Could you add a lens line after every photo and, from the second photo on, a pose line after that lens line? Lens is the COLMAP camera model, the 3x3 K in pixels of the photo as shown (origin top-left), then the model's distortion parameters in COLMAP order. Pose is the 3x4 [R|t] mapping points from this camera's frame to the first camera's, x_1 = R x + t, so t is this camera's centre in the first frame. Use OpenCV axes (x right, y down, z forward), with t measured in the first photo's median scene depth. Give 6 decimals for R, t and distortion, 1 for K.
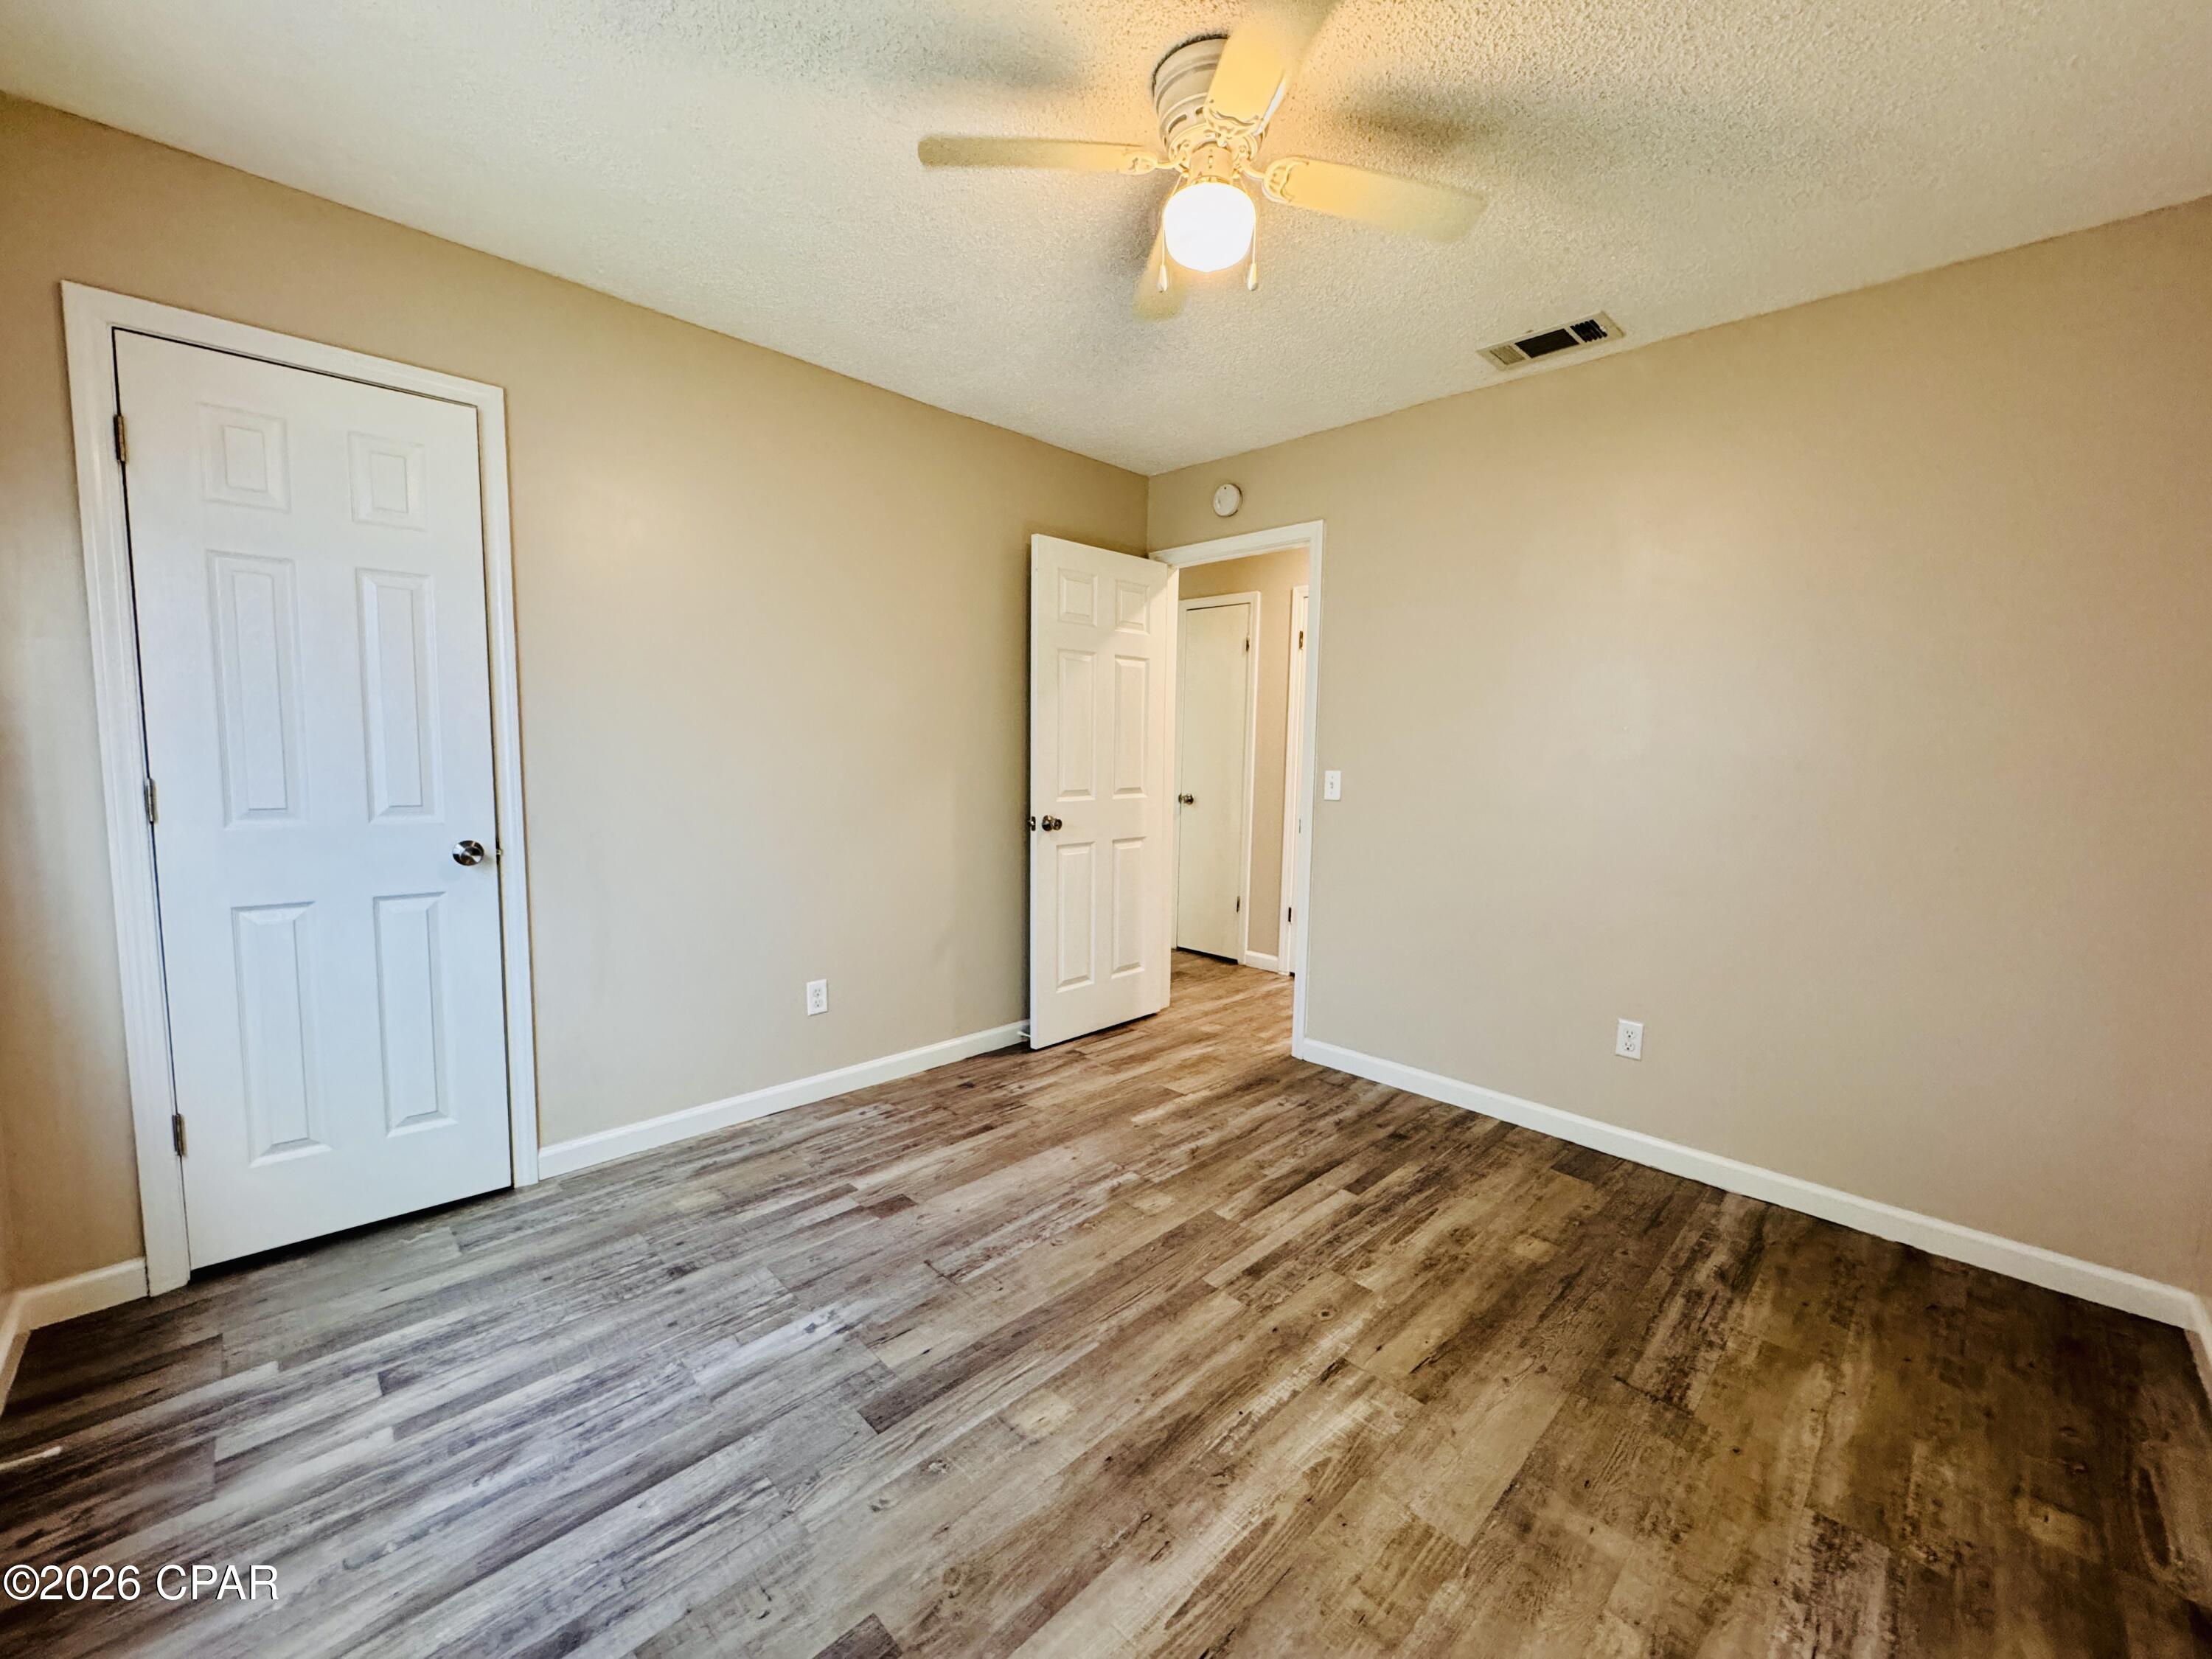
lens RADIAL K [[879.9, 0, 1109.0], [0, 879.9, 821.8], [0, 0, 1]] dist [-0.003621, 0.000605]
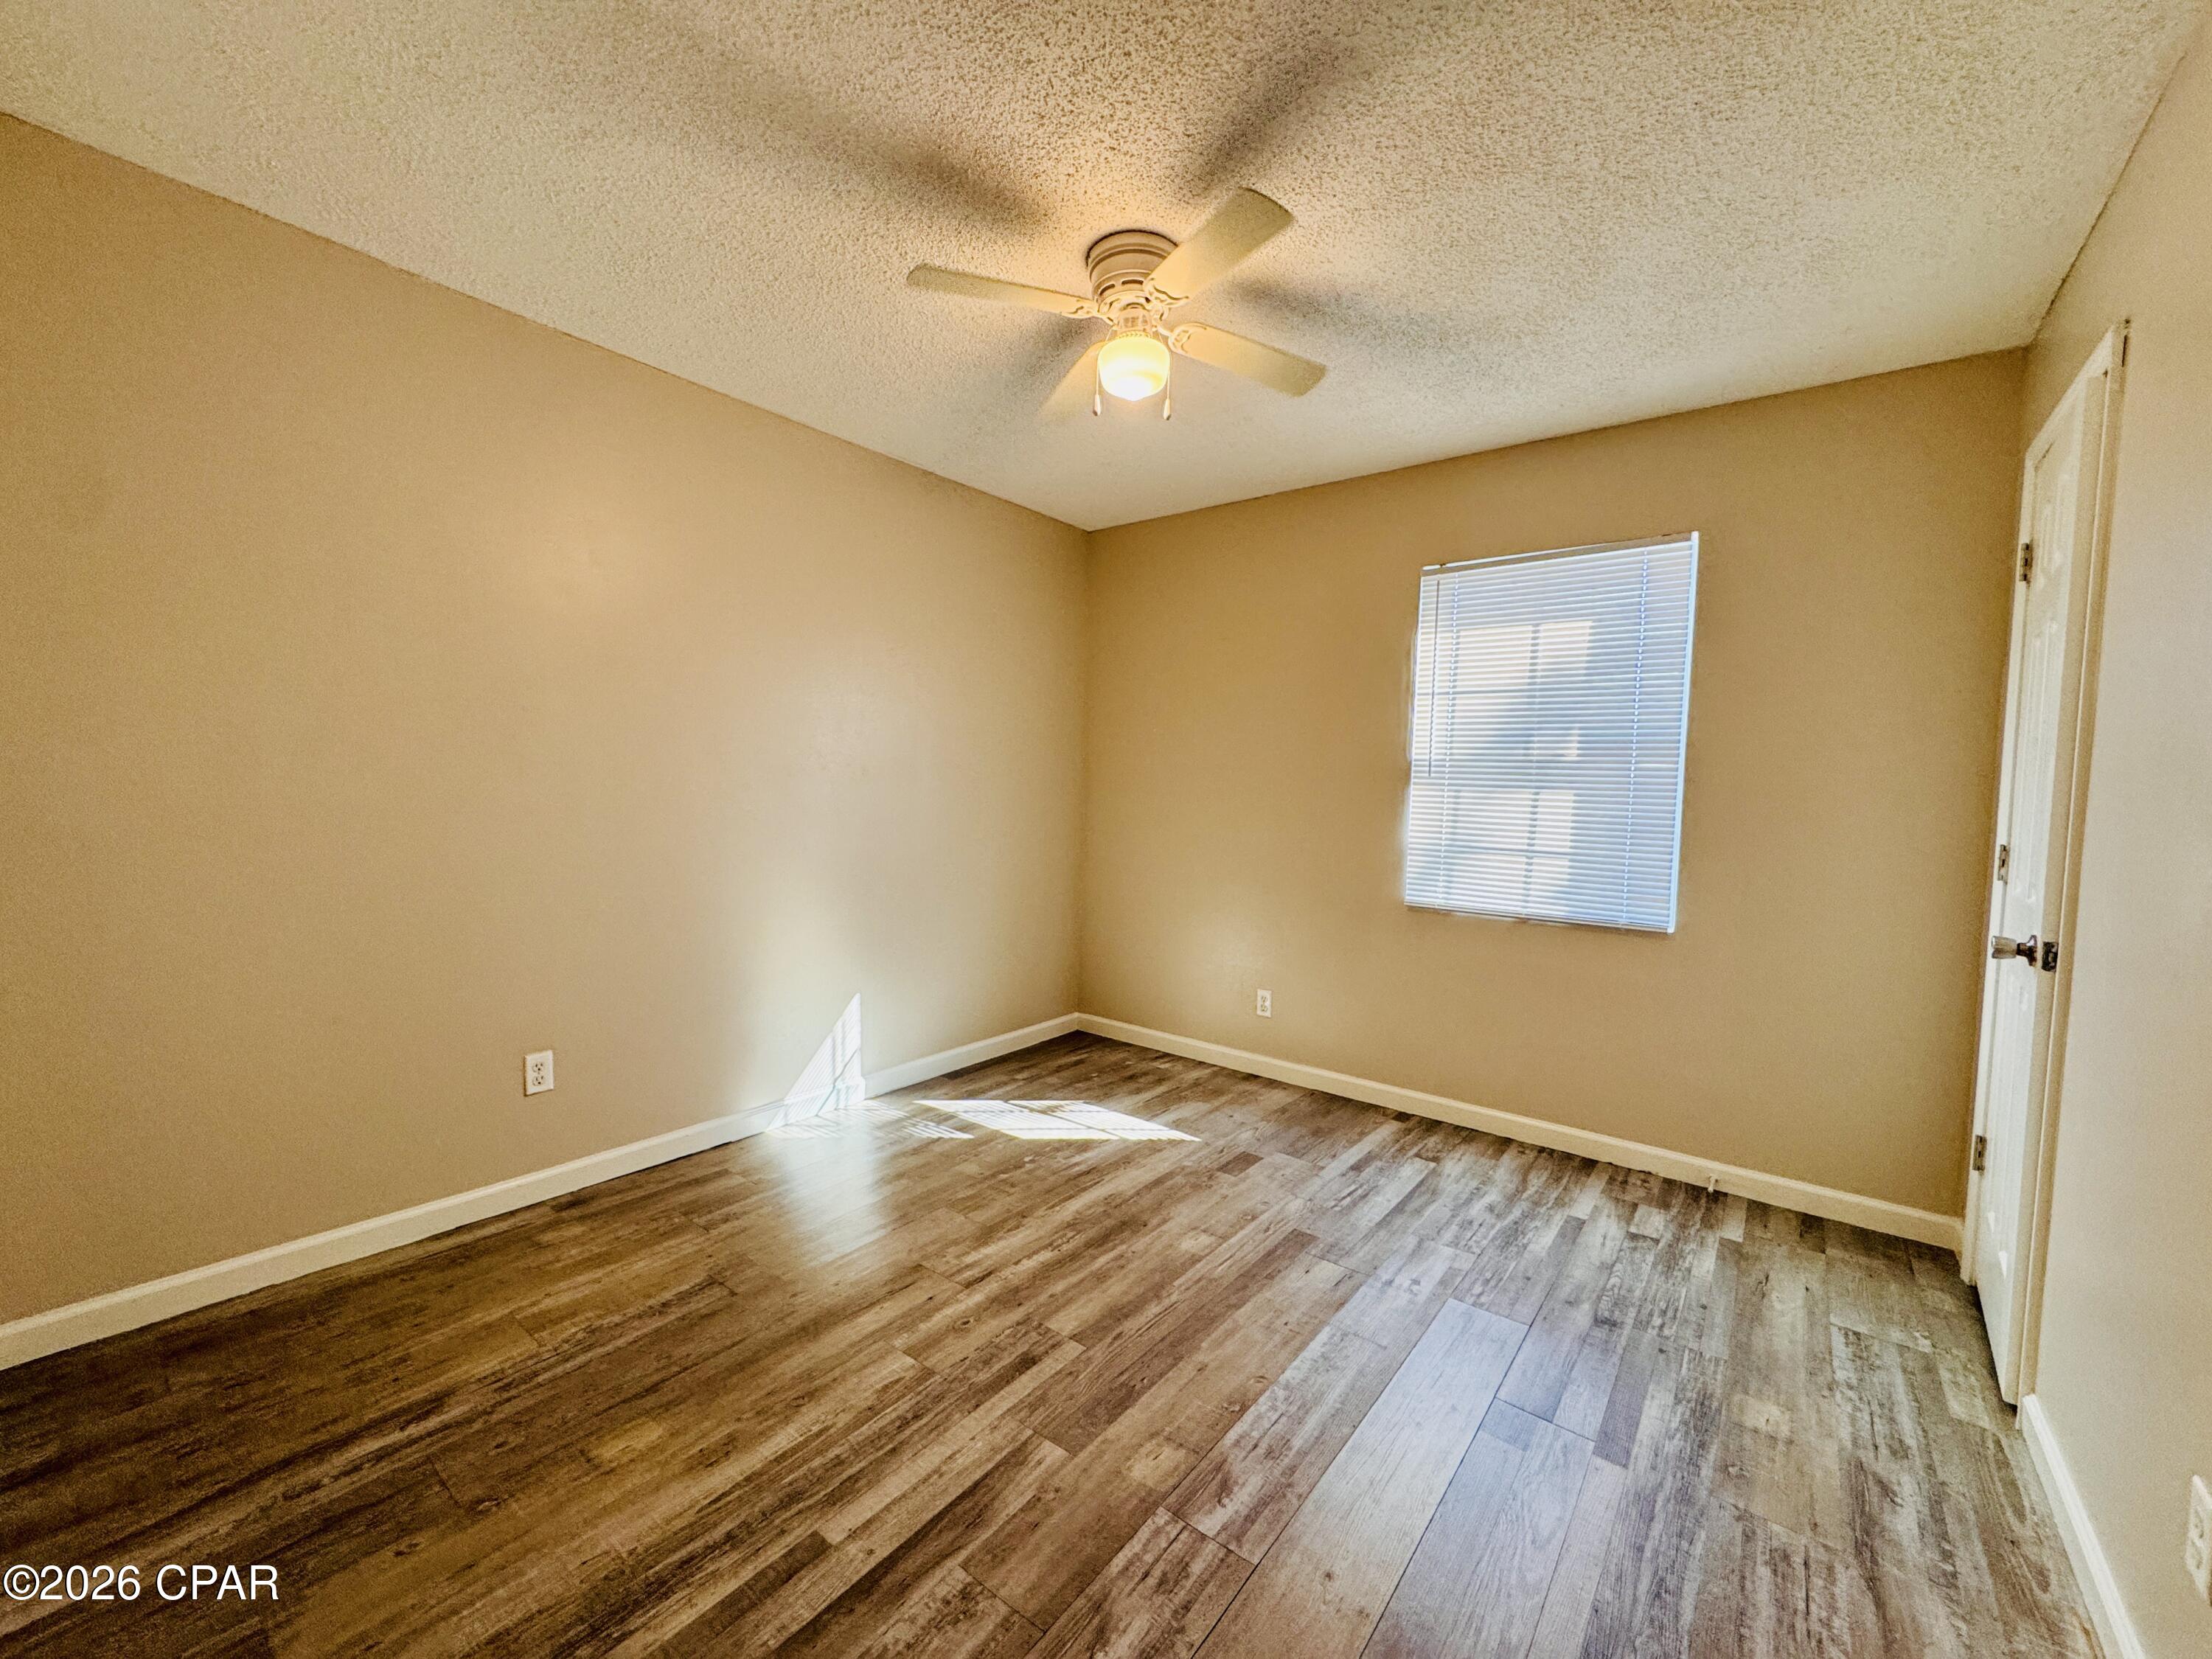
lens RADIAL K [[879.9, 0, 1106.1], [0, 879.9, 830.6], [0, 0, 1]] dist [-0.003621, 0.000605]
pose [[-0.991687, -0.039815, -0.122359, 0.239254], [-0.056281, 0.989354, 0.134208, -0.156732], [0.115713, 0.139979, -0.983370, 1.999637]]
